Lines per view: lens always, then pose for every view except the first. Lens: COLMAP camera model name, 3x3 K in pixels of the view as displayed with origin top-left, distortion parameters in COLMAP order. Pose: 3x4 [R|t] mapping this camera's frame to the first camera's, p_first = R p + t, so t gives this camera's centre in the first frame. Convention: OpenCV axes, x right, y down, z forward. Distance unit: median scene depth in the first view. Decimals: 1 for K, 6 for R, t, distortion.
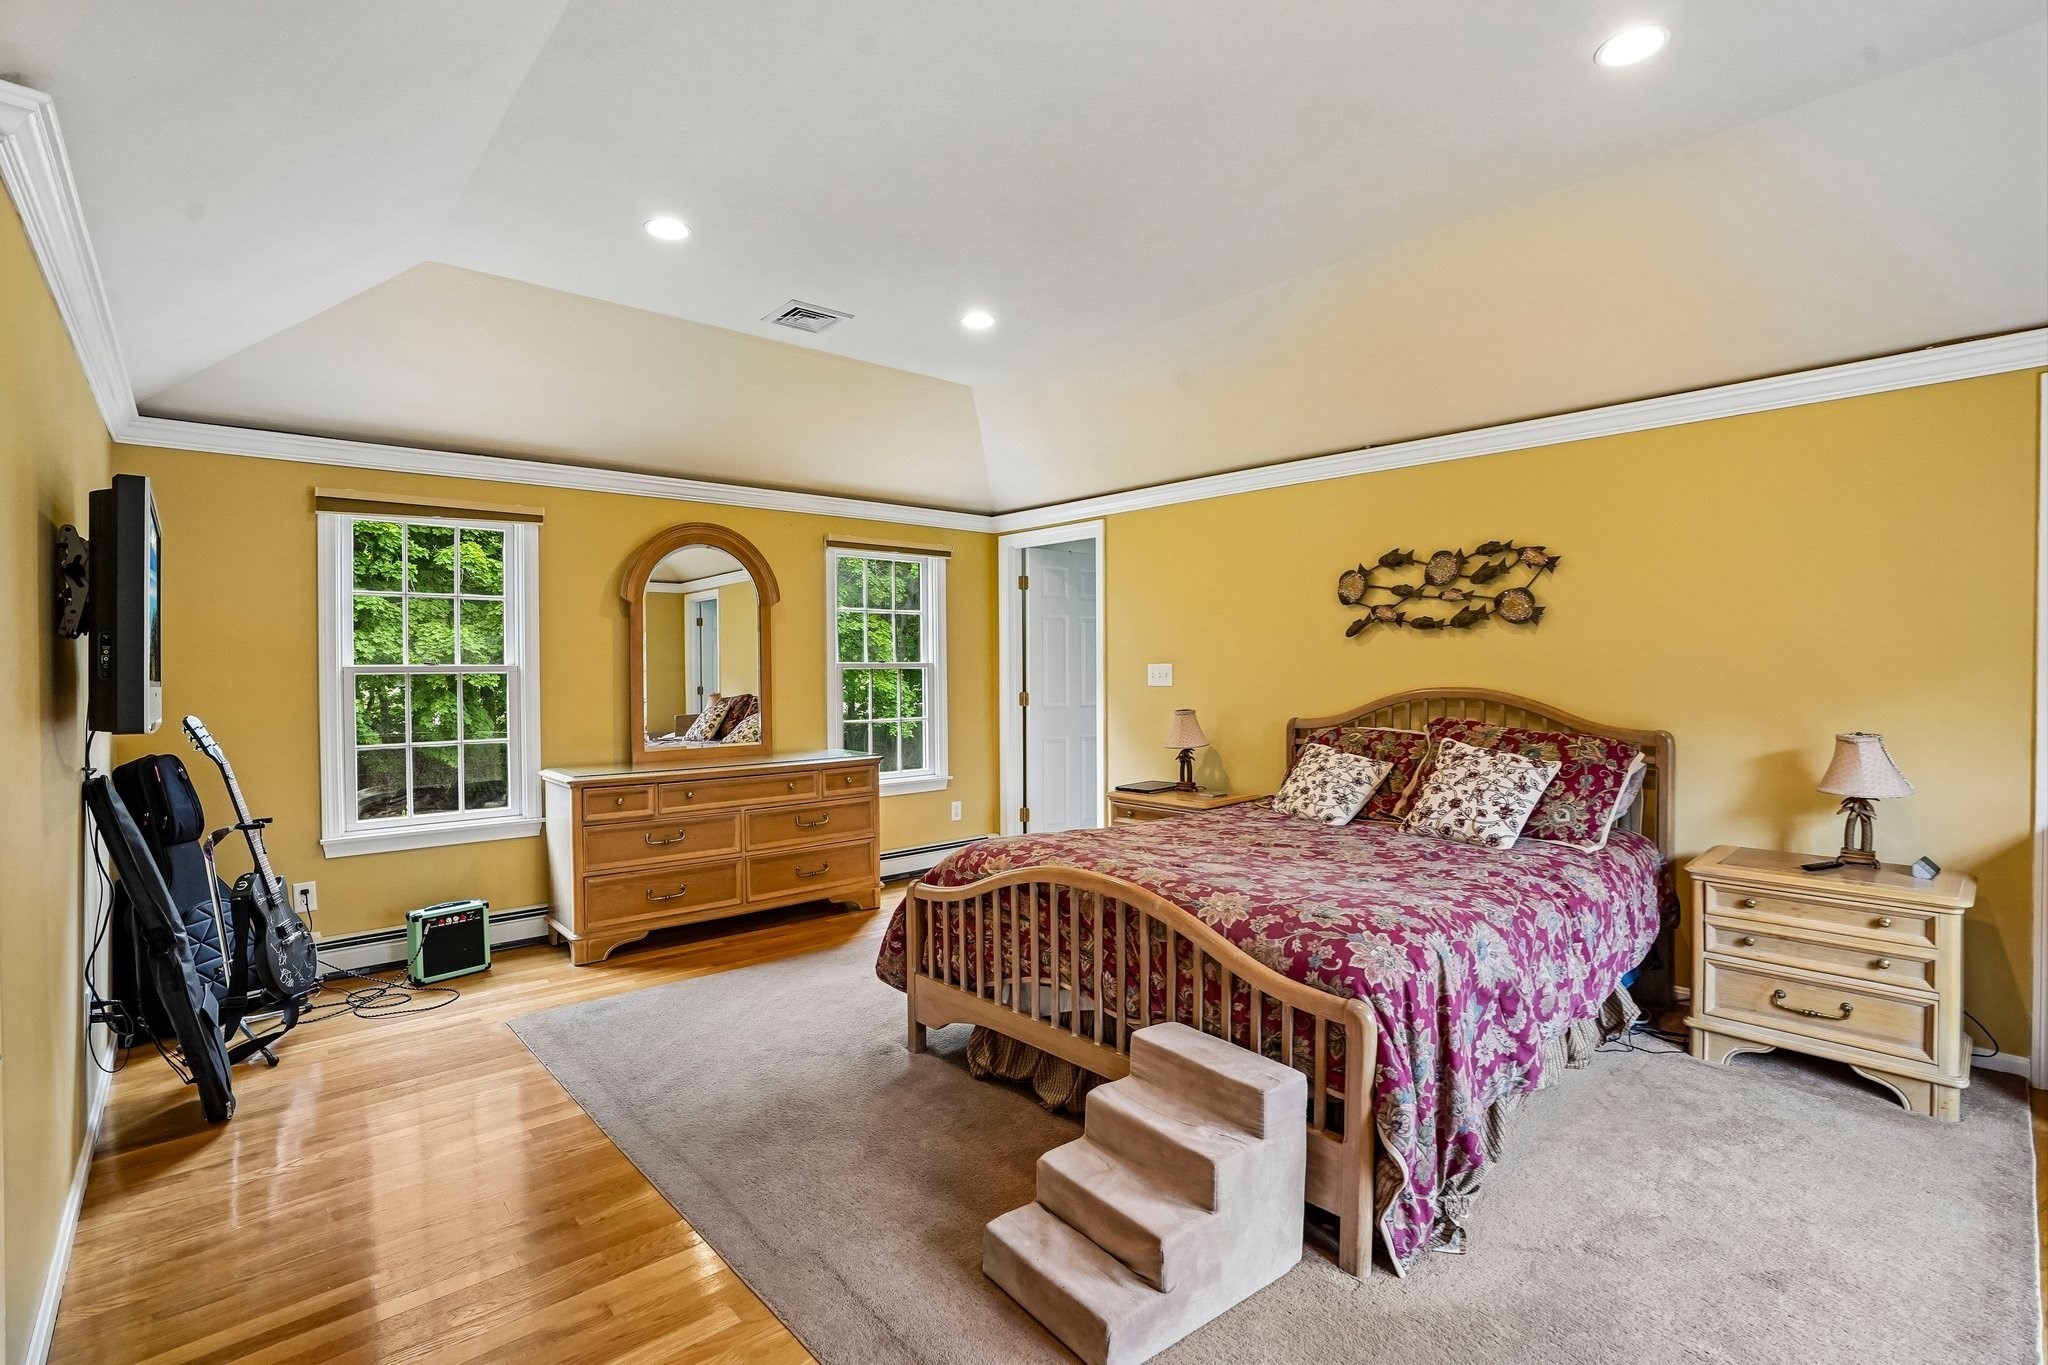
lens RADIAL K [[936.0, 0, 1022.5], [0, 936.0, 675.7], [0, 0, 1]] dist [-0.041645, 0.013710]
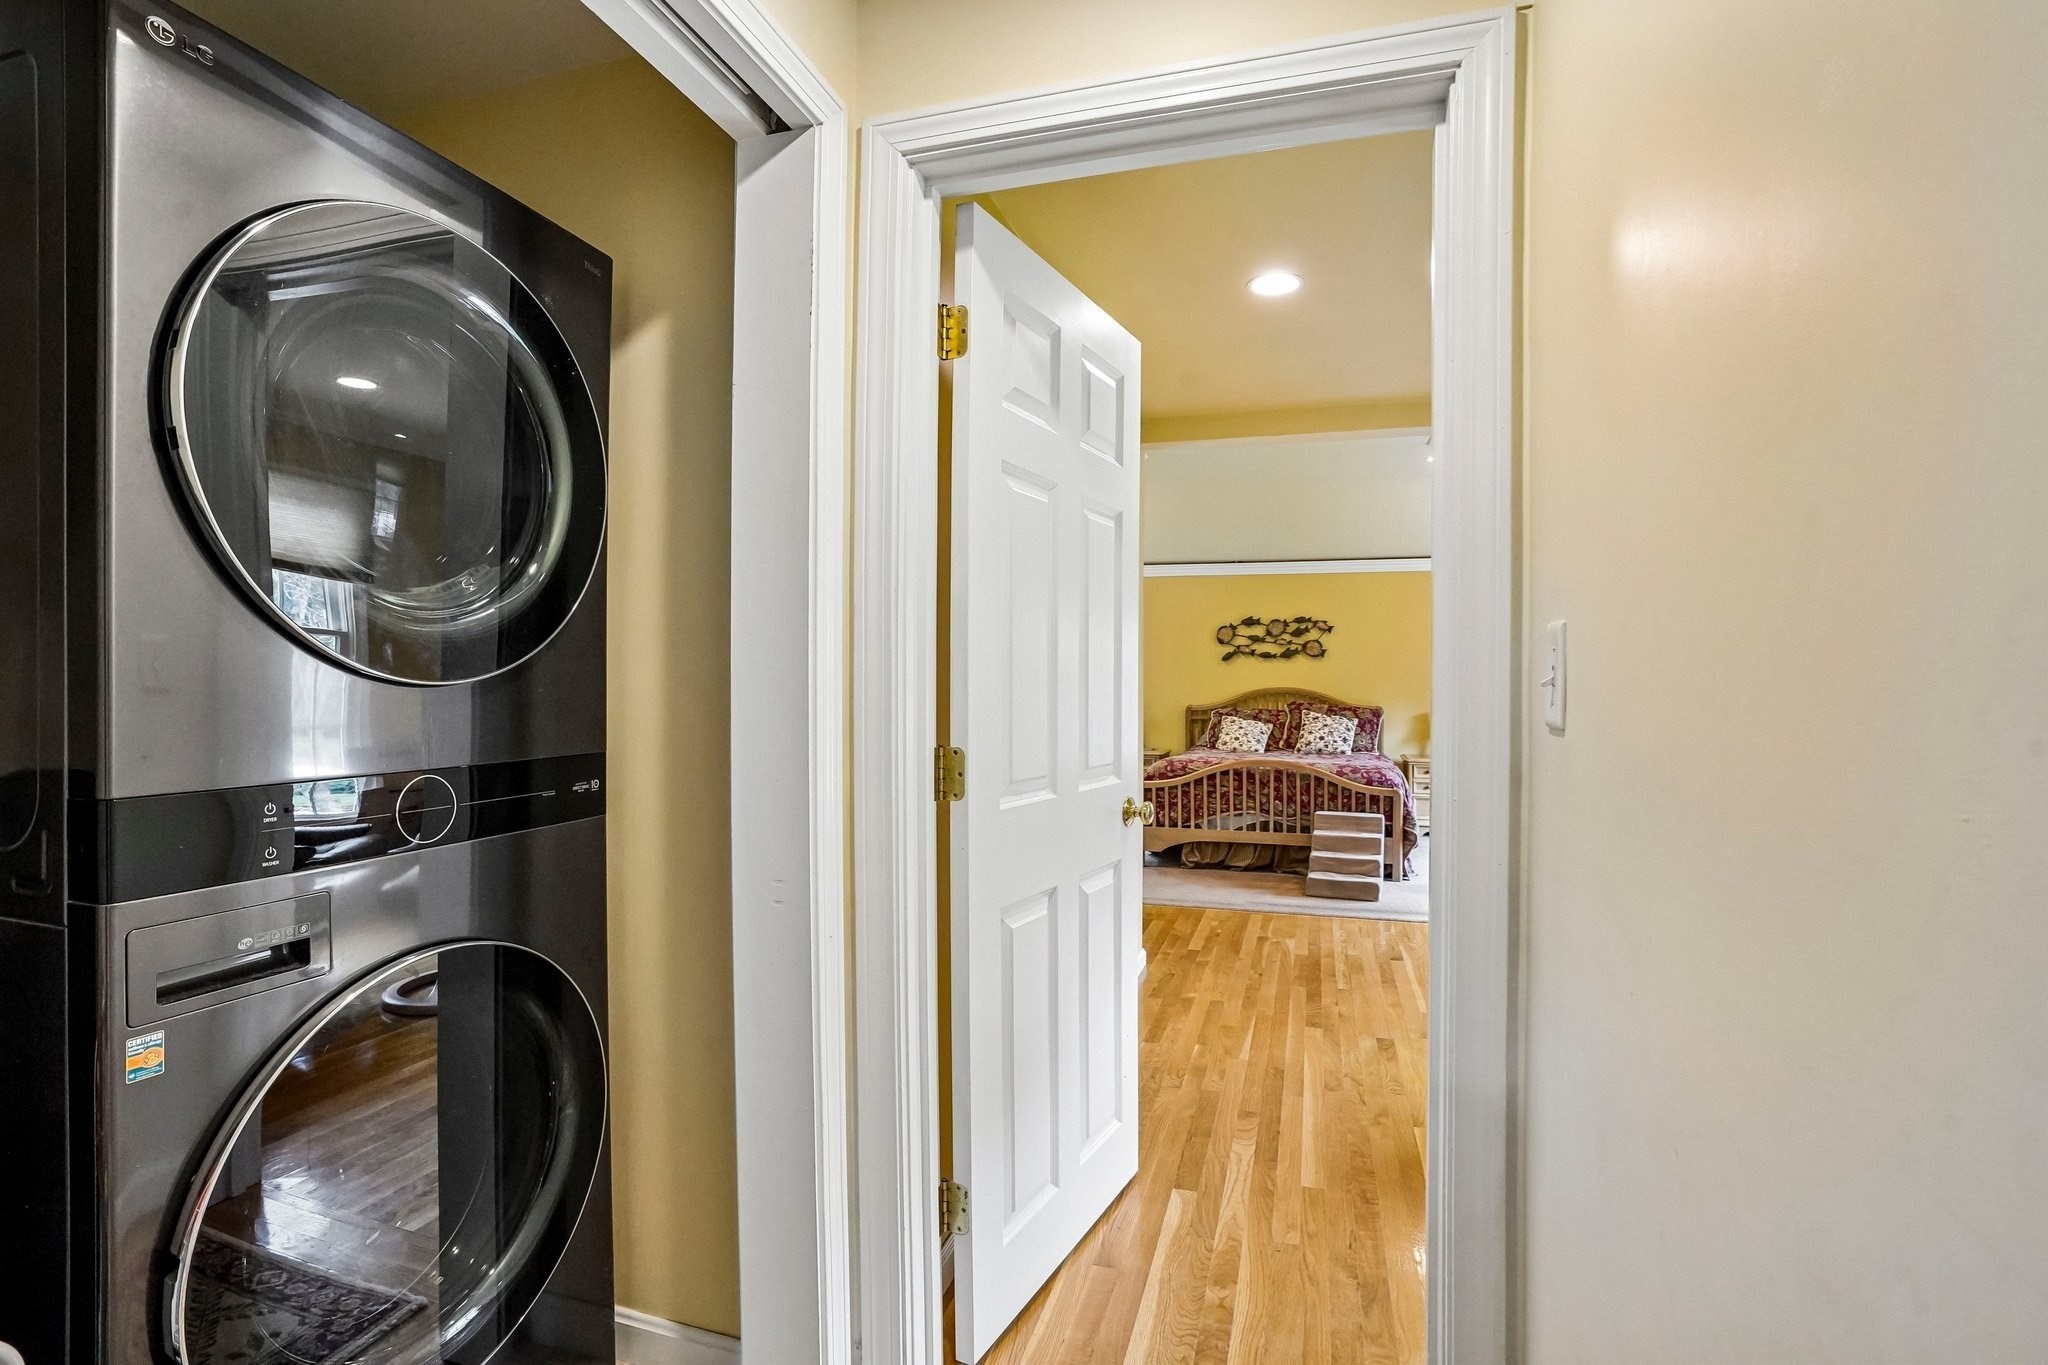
lens RADIAL K [[936.0, 0, 1031.7], [0, 936.0, 684.2], [0, 0, 1]] dist [-0.041645, 0.013710]
pose [[0.856441, 0.011316, 0.516120, -1.118150], [-0.006448, 0.999916, -0.011224, 0.033458], [-0.516204, 0.006284, 0.856443, -0.481280]]
